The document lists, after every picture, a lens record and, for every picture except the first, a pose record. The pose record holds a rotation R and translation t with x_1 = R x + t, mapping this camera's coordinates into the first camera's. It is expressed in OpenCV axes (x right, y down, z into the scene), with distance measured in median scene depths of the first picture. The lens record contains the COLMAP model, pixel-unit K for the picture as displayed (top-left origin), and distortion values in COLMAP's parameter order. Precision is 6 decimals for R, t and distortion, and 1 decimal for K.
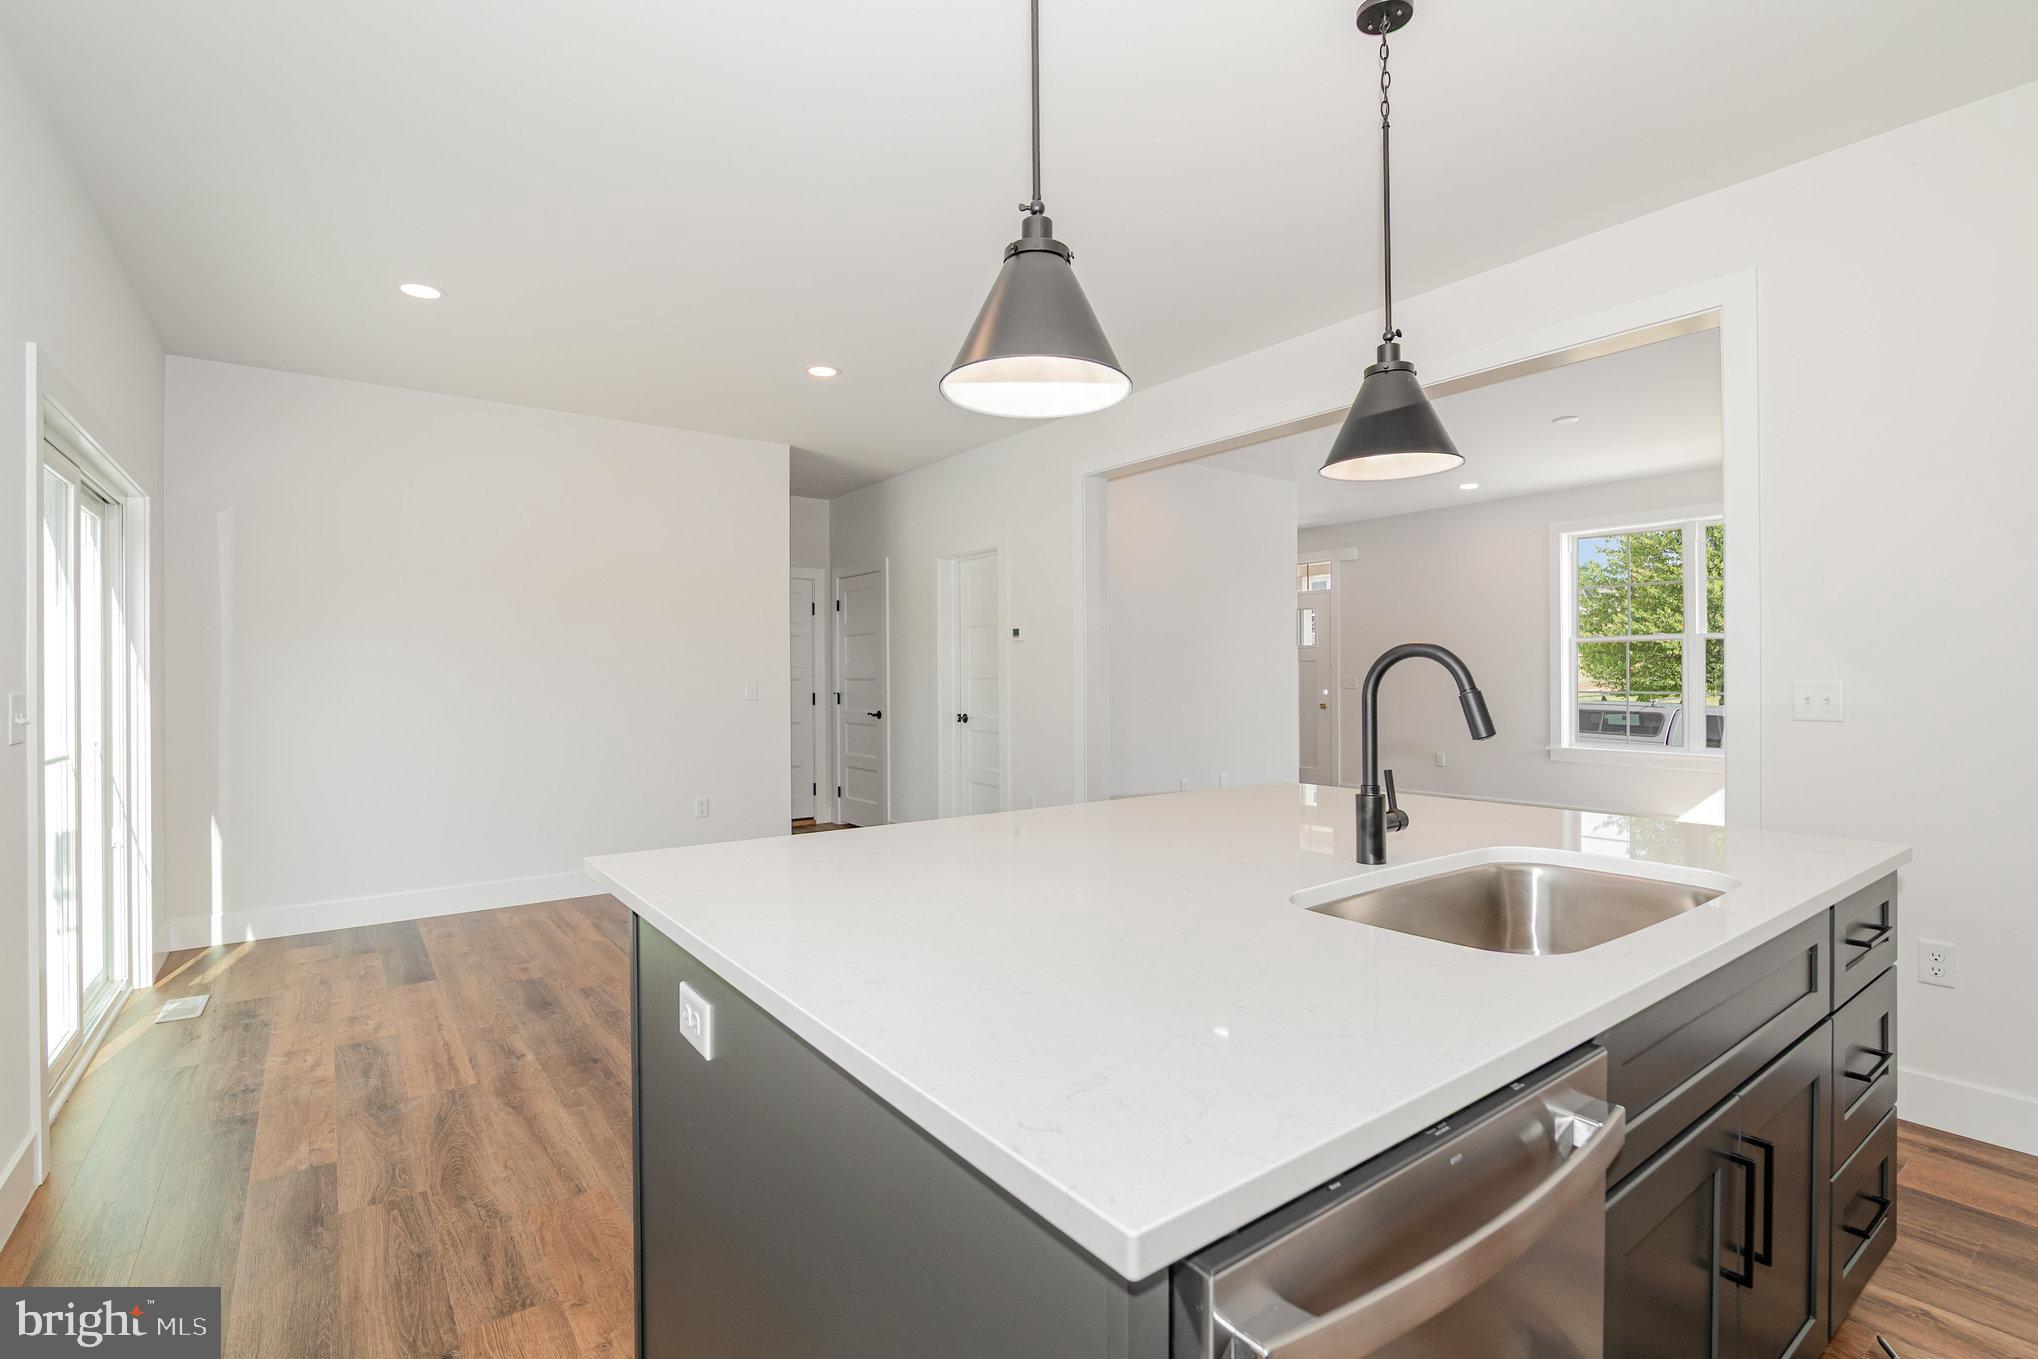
lens RADIAL K [[943.3, 0, 1024.7], [0, 943.3, 671.7], [0, 0, 1]] dist [-0.014340, 0.001791]
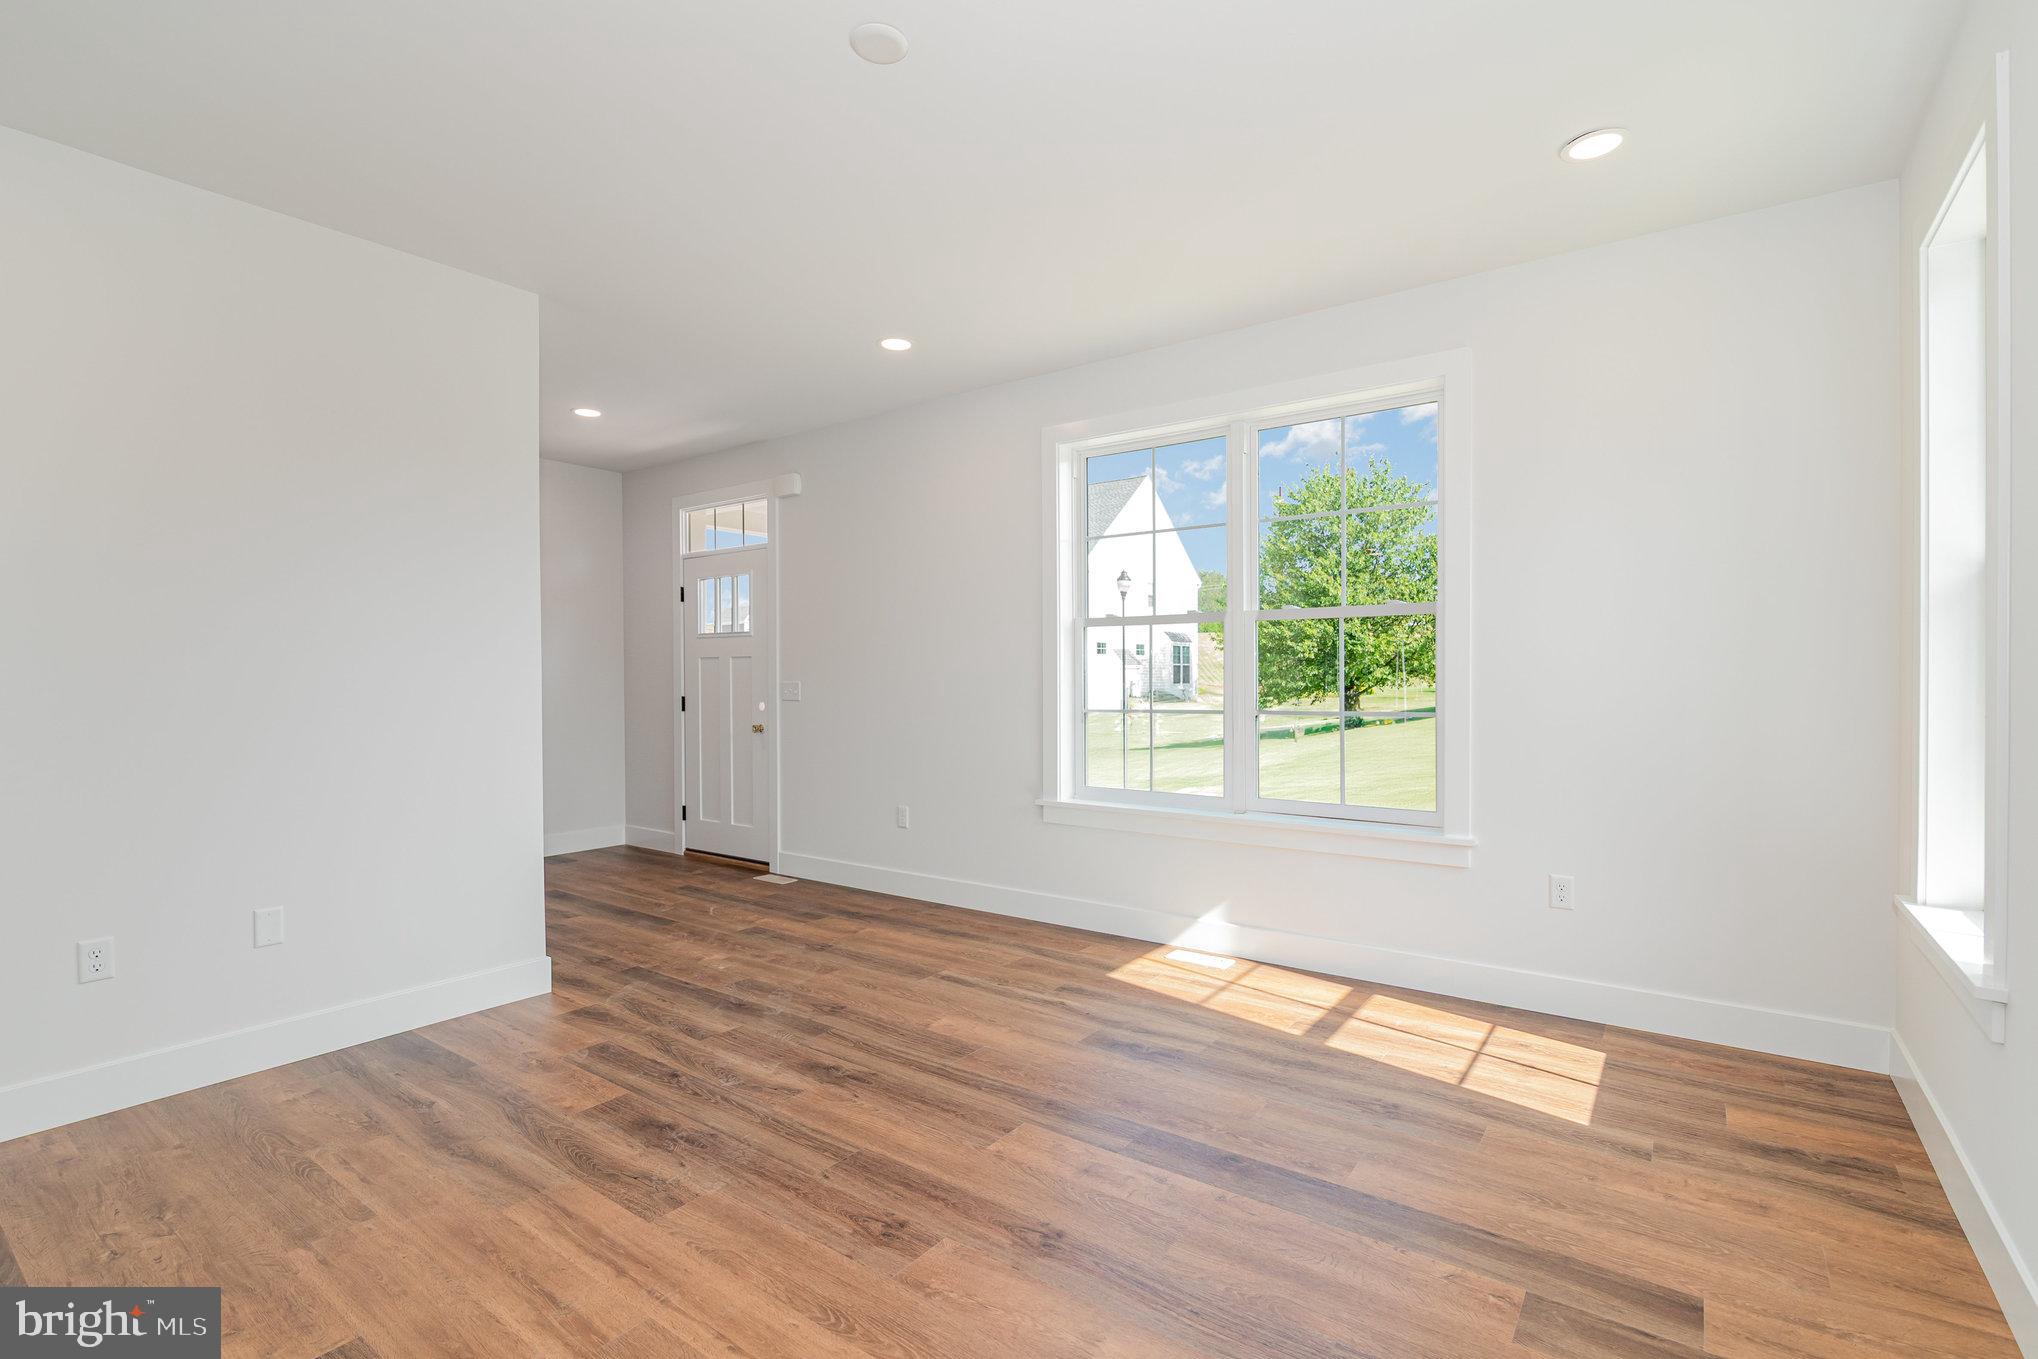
lens RADIAL K [[943.3, 0, 1021.3], [0, 943.3, 674.8], [0, 0, 1]] dist [-0.014340, 0.001791]
pose [[0.954822, -0.000584, 0.297177, 1.142825], [0.000429, 1.000000, 0.000587, -0.000555], [-0.297177, -0.000433, 0.954822, 1.340040]]
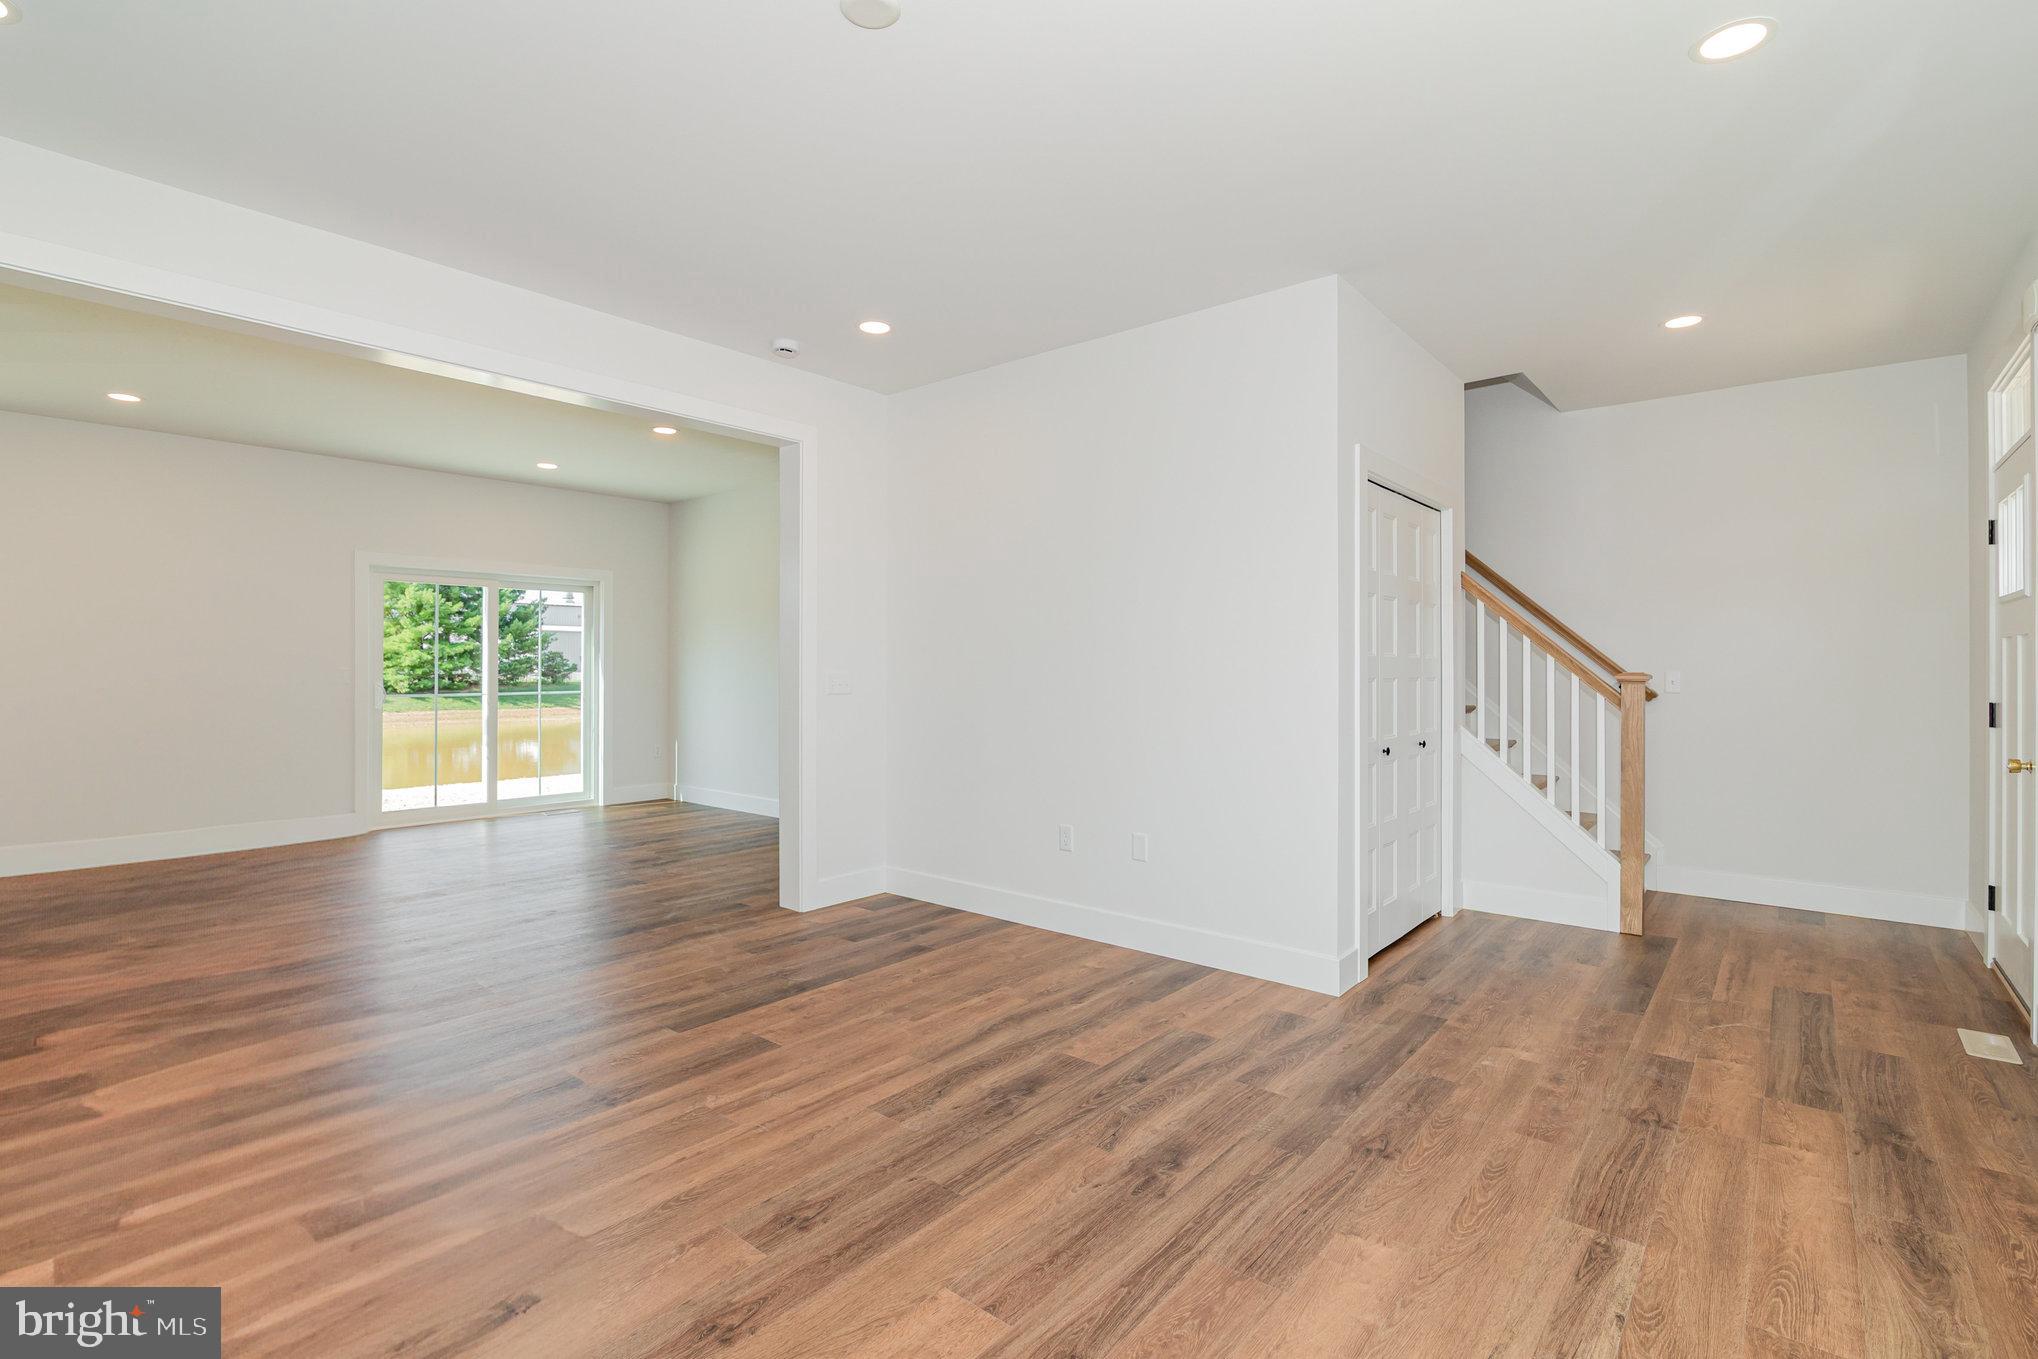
lens RADIAL K [[943.3, 0, 1018.0], [0, 943.3, 668.8], [0, 0, 1]] dist [-0.014340, 0.001791]
pose [[0.231553, 0.009656, -0.972774, 2.129767], [-0.002196, 0.999953, 0.009404, -0.008278], [0.972820, -0.000041, 0.231564, 2.163729]]
